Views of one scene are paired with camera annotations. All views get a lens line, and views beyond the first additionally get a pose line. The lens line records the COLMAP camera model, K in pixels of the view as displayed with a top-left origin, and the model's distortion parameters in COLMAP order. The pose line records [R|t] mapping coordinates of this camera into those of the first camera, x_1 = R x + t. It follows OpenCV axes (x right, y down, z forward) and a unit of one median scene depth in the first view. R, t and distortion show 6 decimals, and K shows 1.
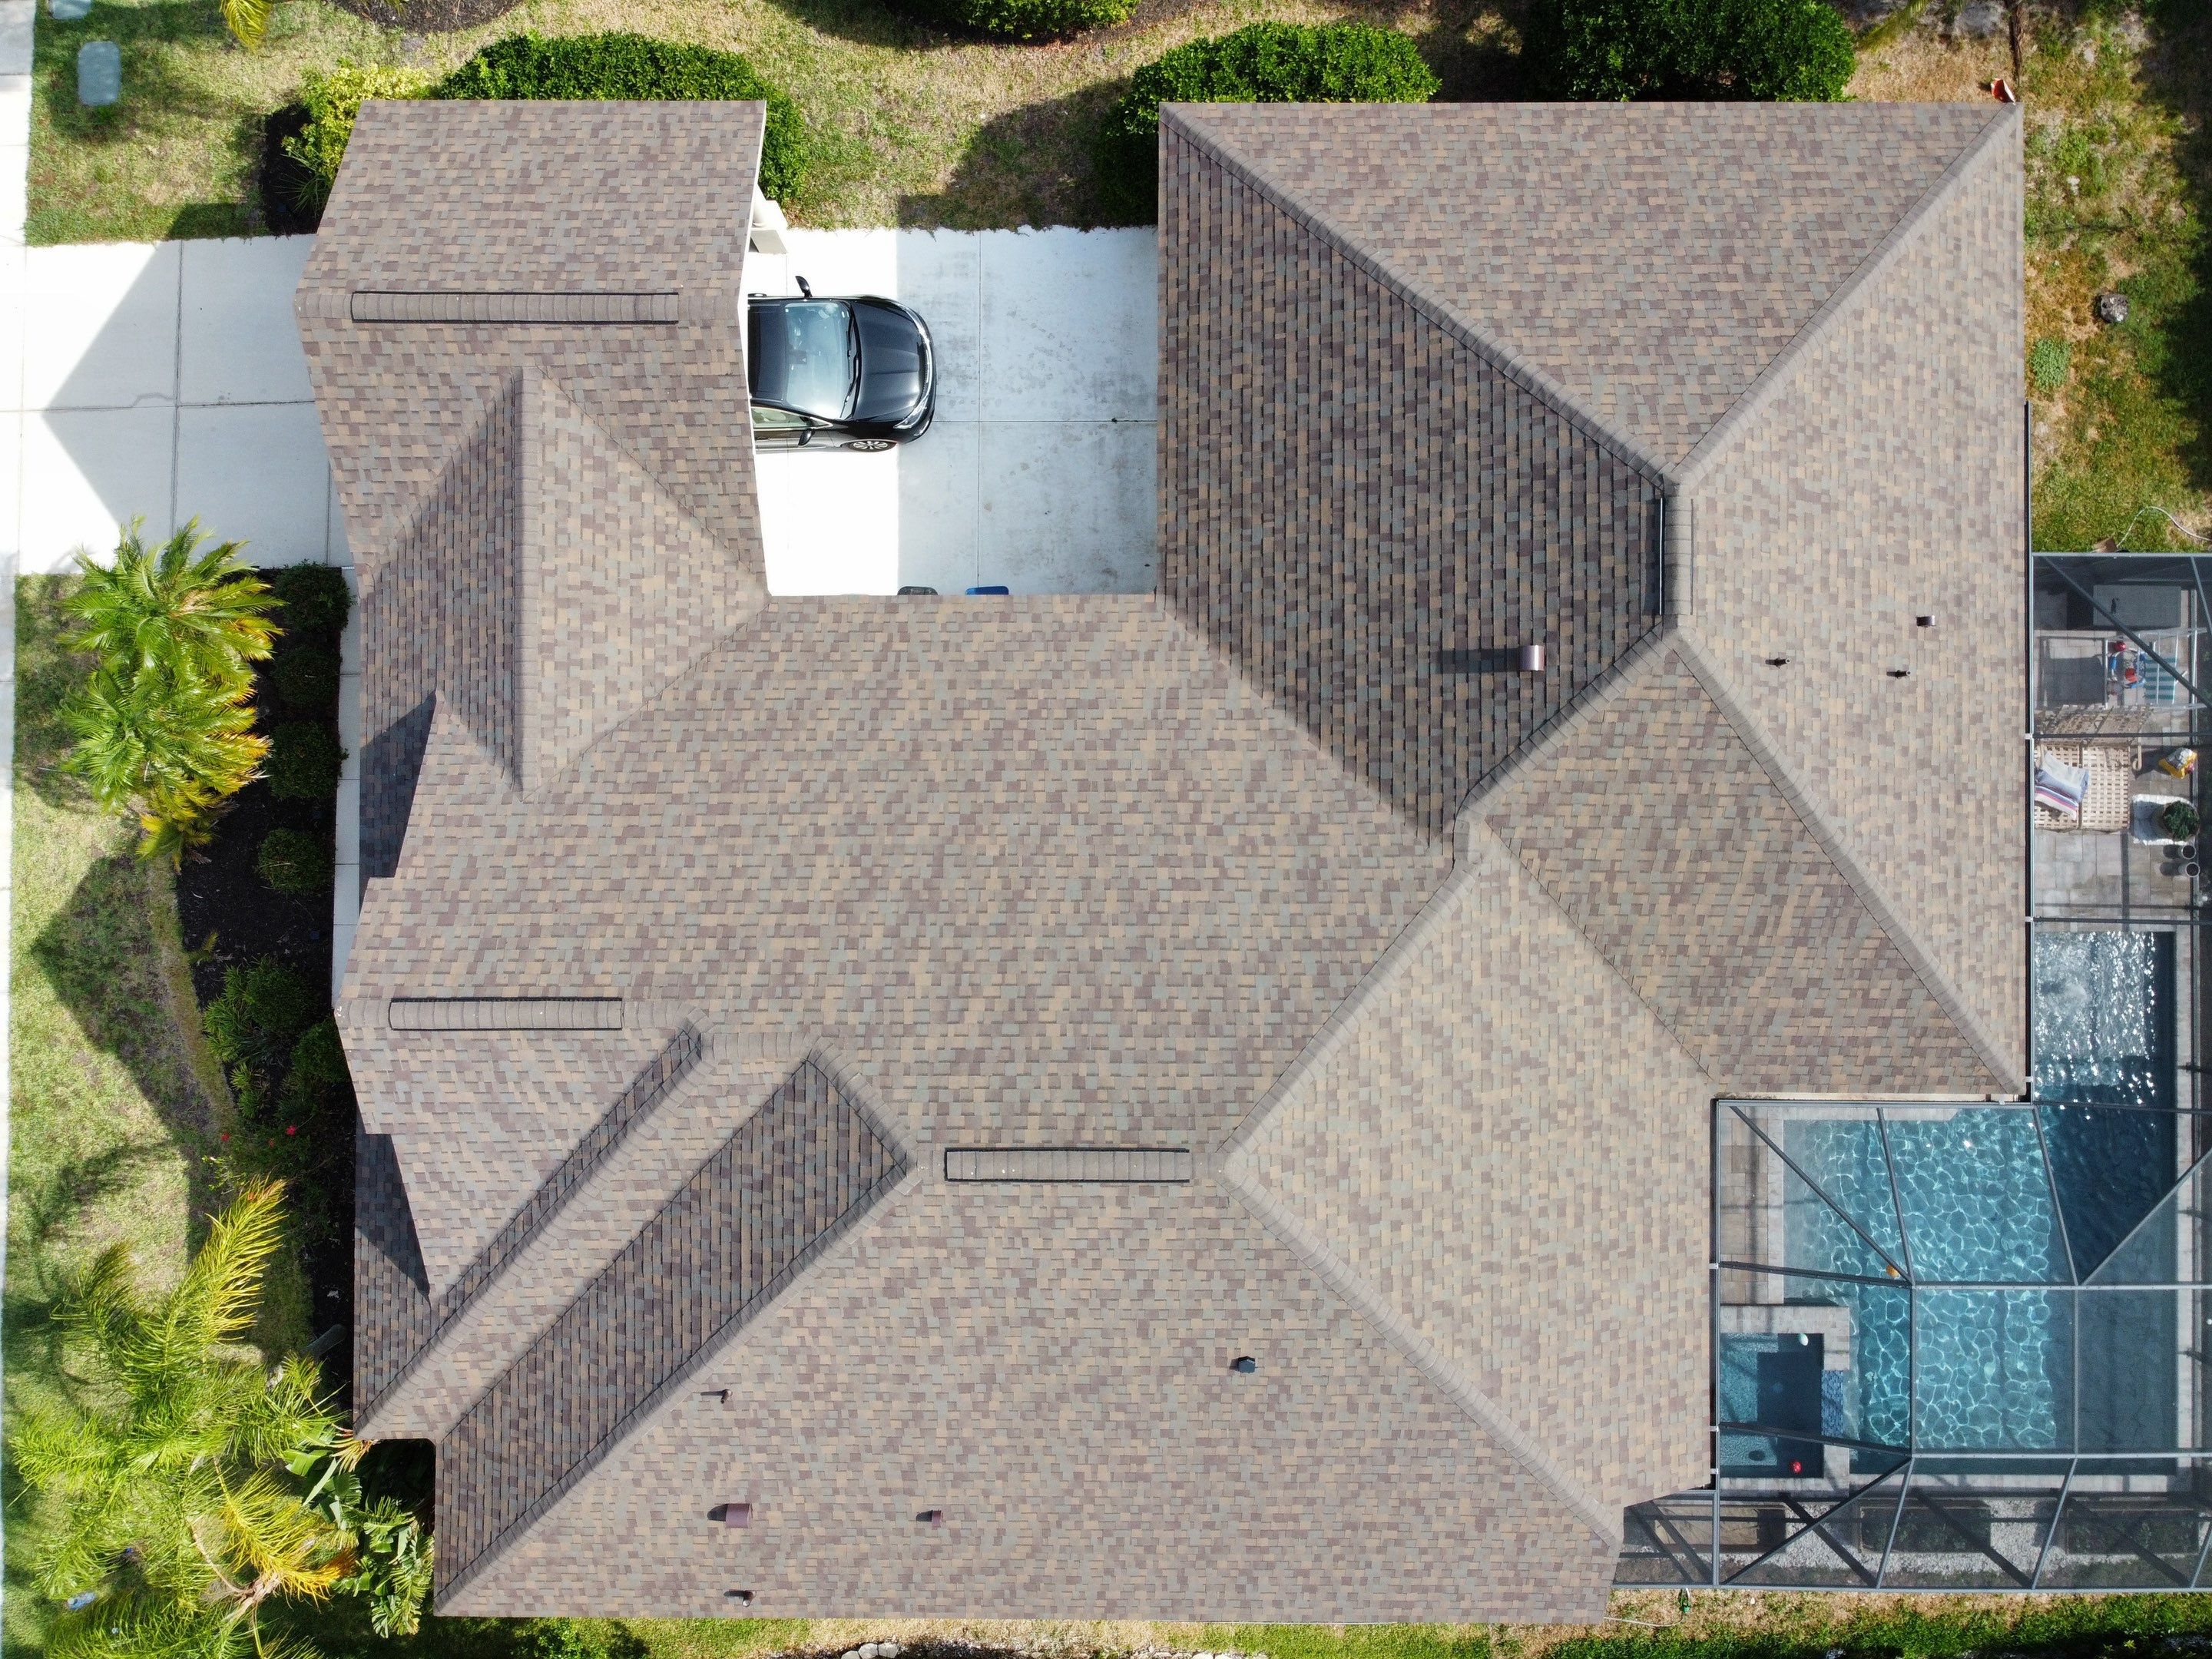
lens RADIAL K [[1672.3, 0, 1077.5], [0, 1672.3, 811.8], [0, 0, 1]] dist [0.003556, -0.010292]
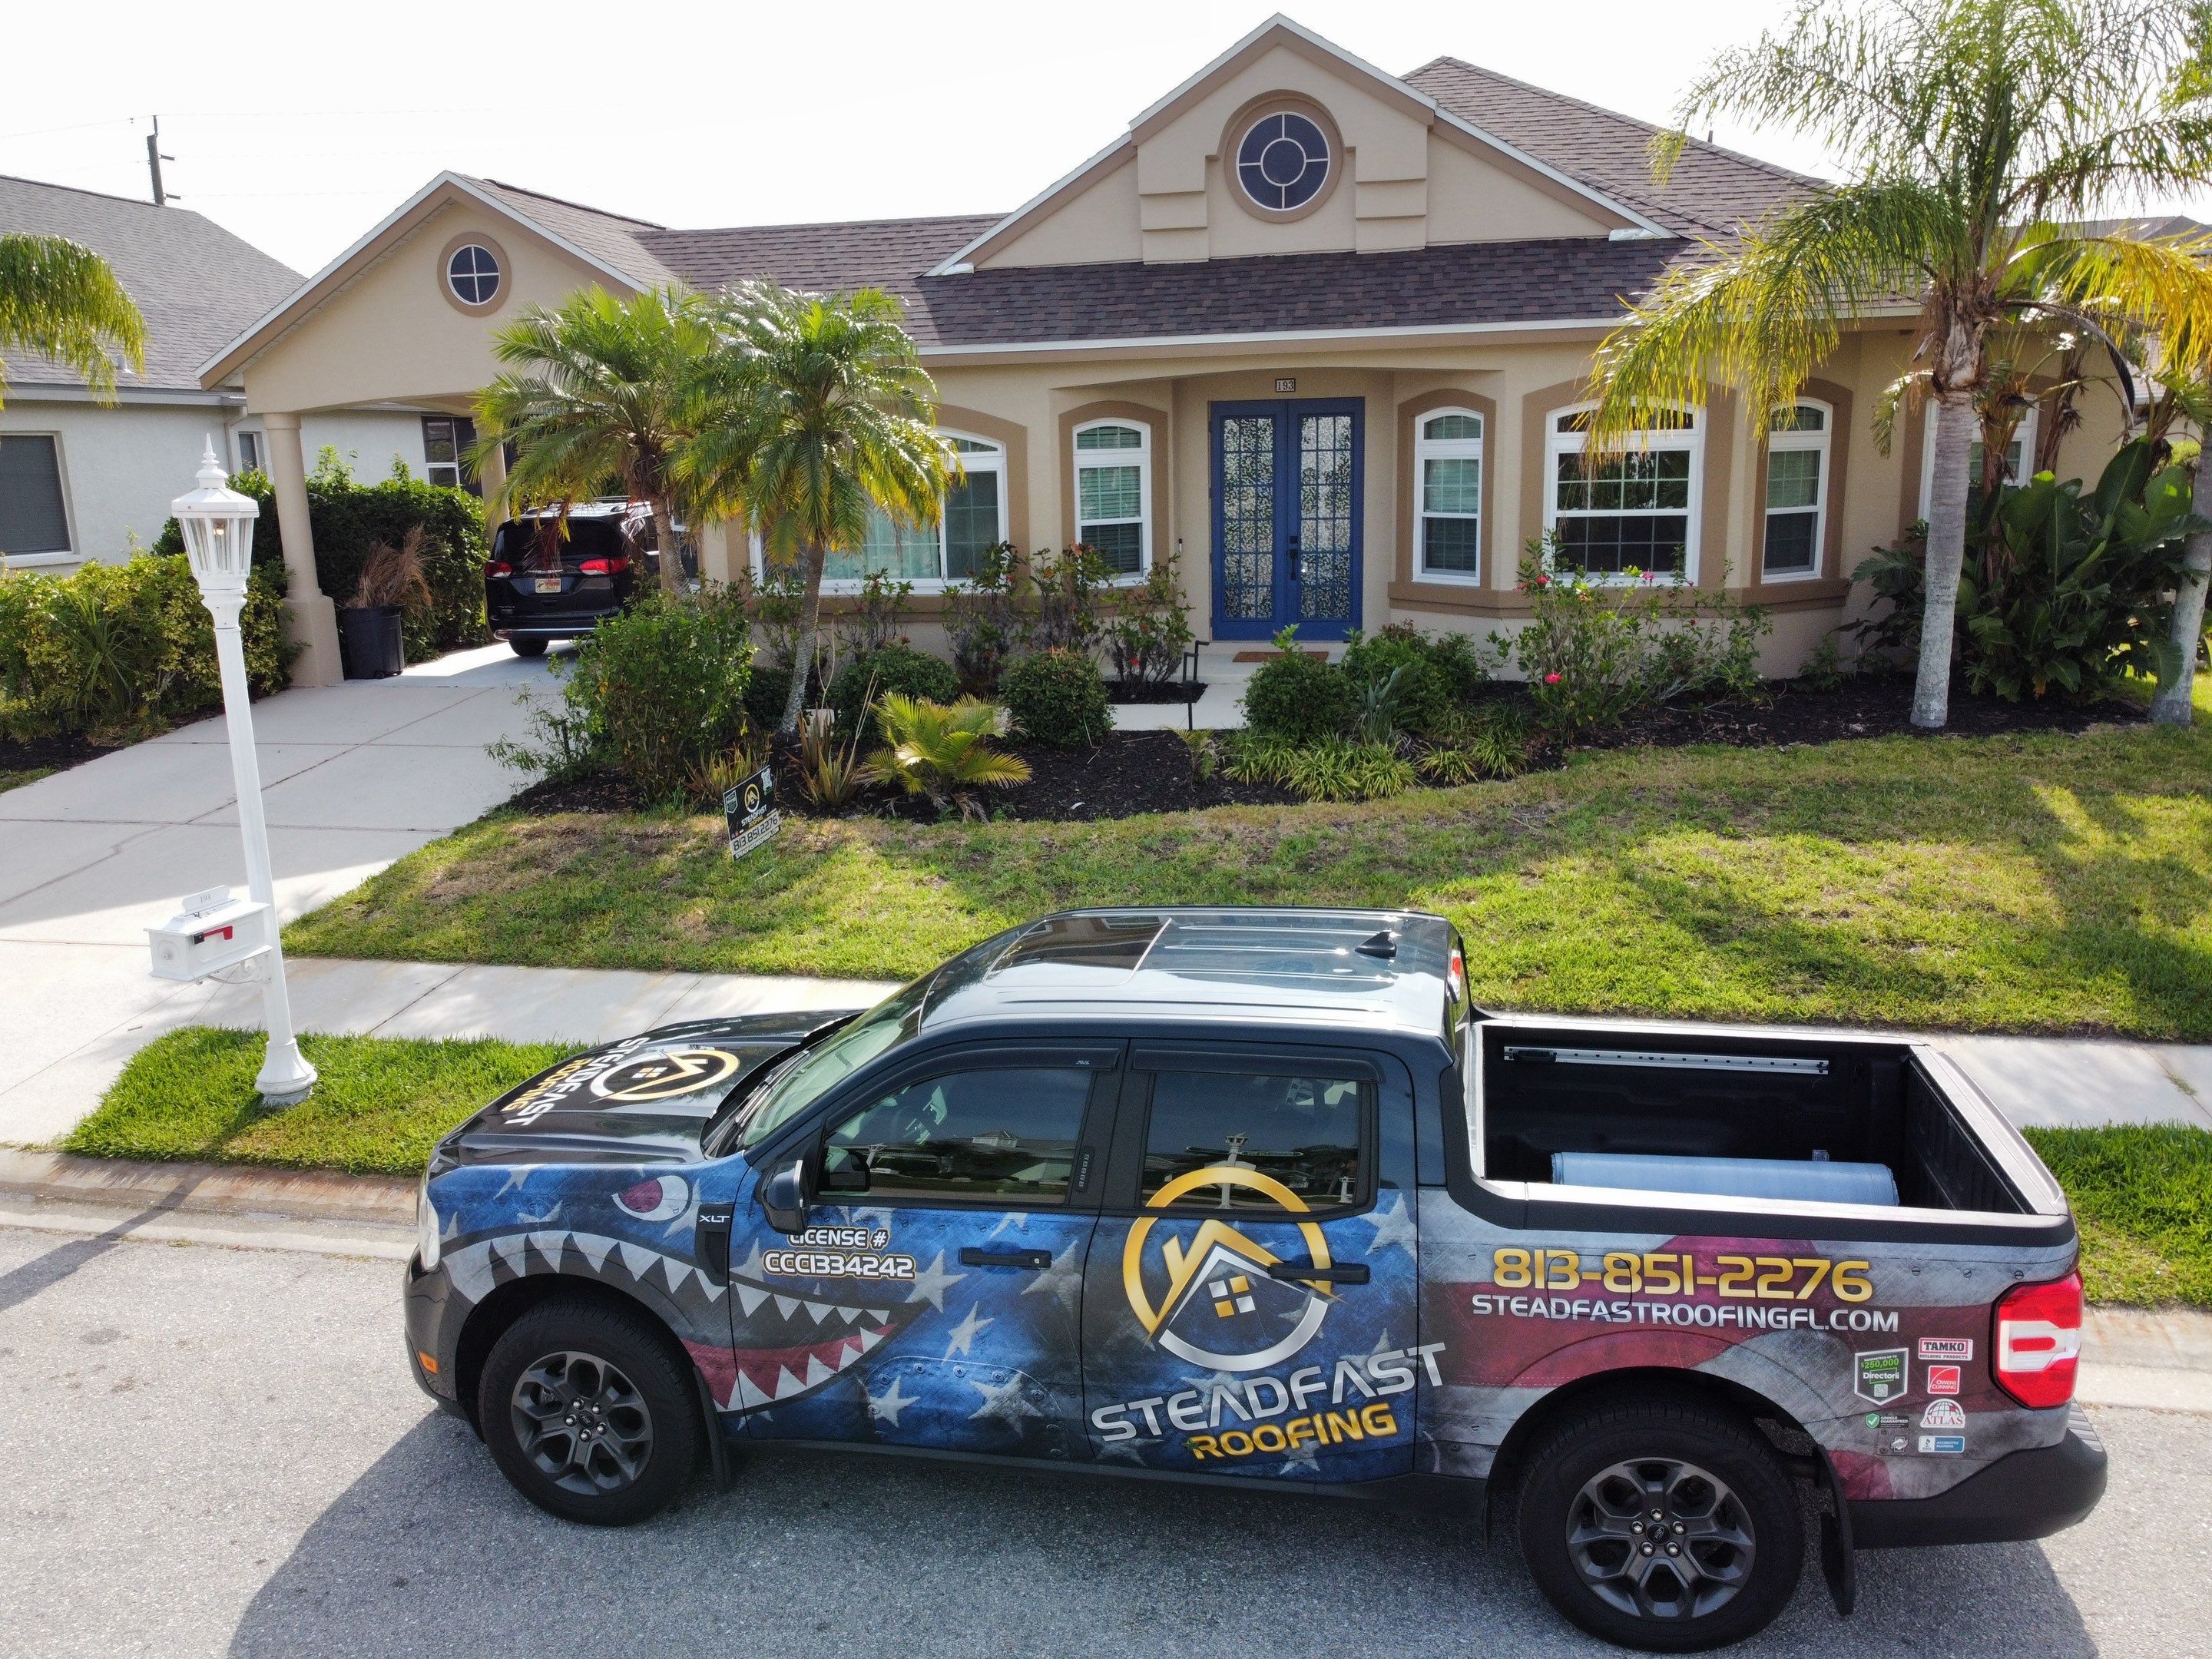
lens RADIAL K [[1672.3, 0, 1083.9], [0, 1672.3, 807.7], [0, 0, 1]] dist [0.003556, -0.010292]
pose [[0.204665, -0.205707, 0.956973, -1.250730], [0.978693, 0.026514, -0.203611, 0.190712], [0.016511, 0.978254, 0.206751, 1.118279]]
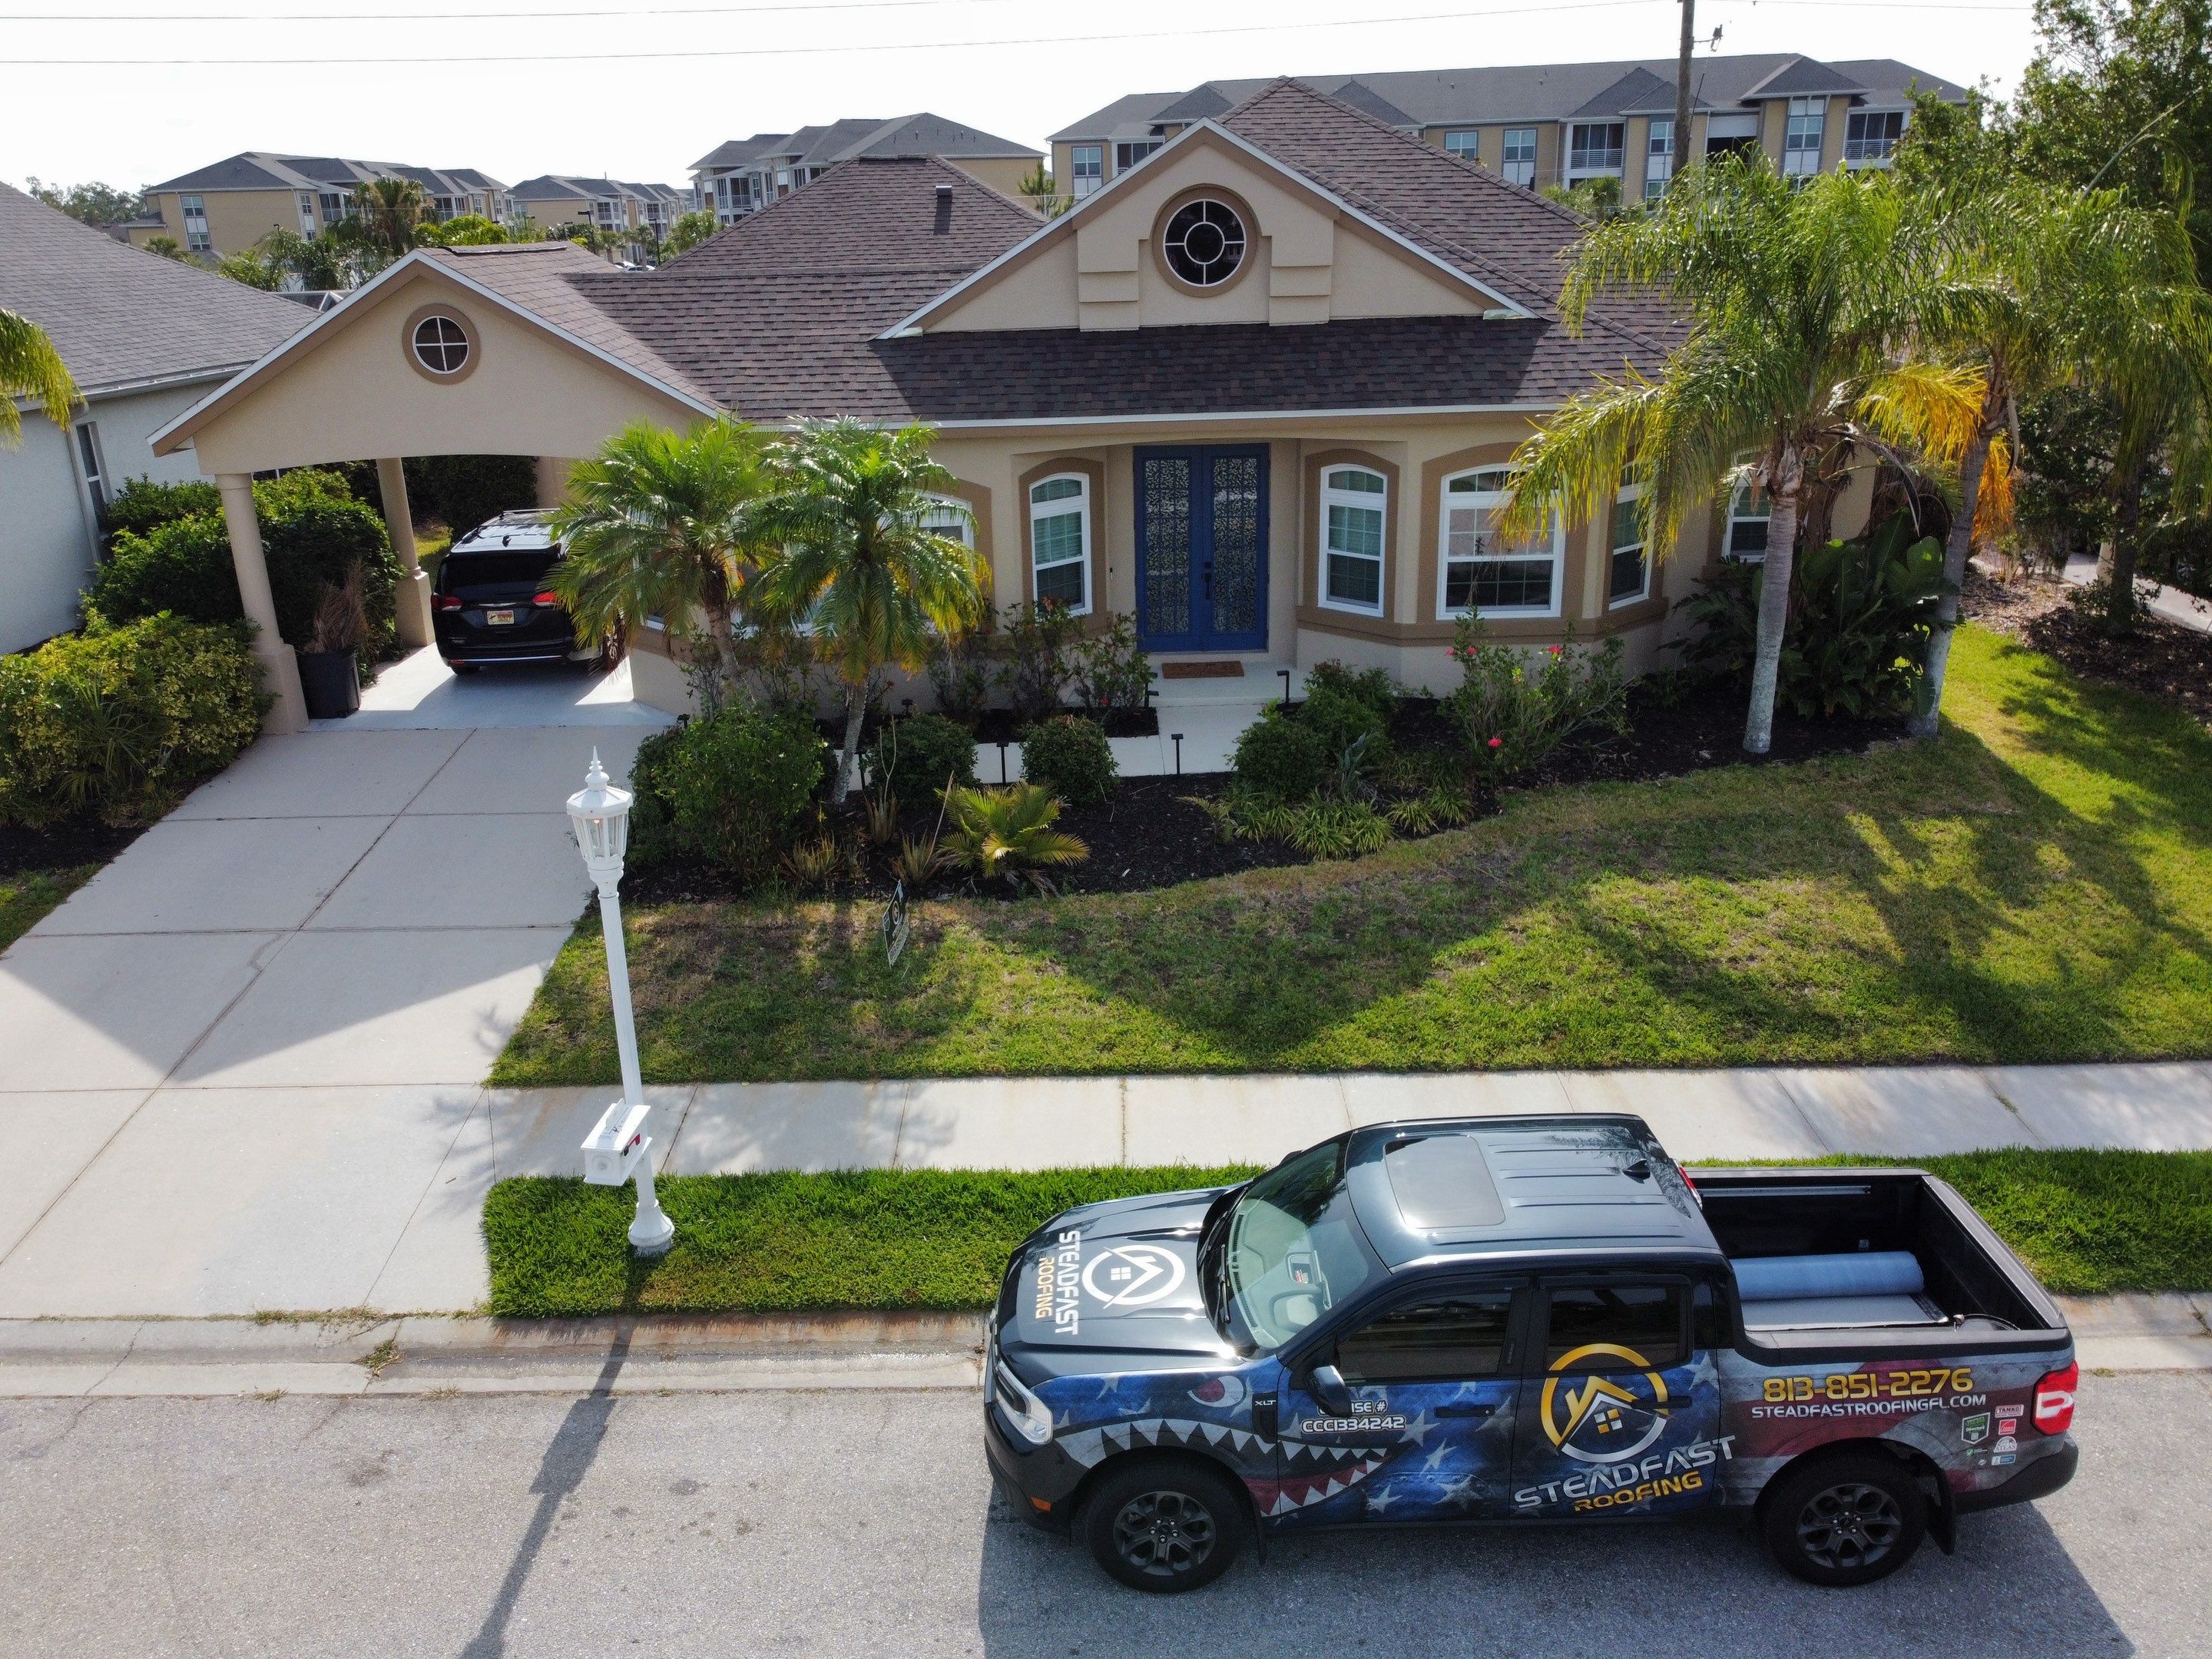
lens RADIAL K [[1672.3, 0, 1082.6], [0, 1672.3, 803.8], [0, 0, 1]] dist [0.003556, -0.010292]
pose [[0.009937, -0.322965, 0.946359, -1.355160], [0.999742, -0.016100, -0.015992, 0.054748], [0.020401, 0.946274, 0.322722, 0.974632]]
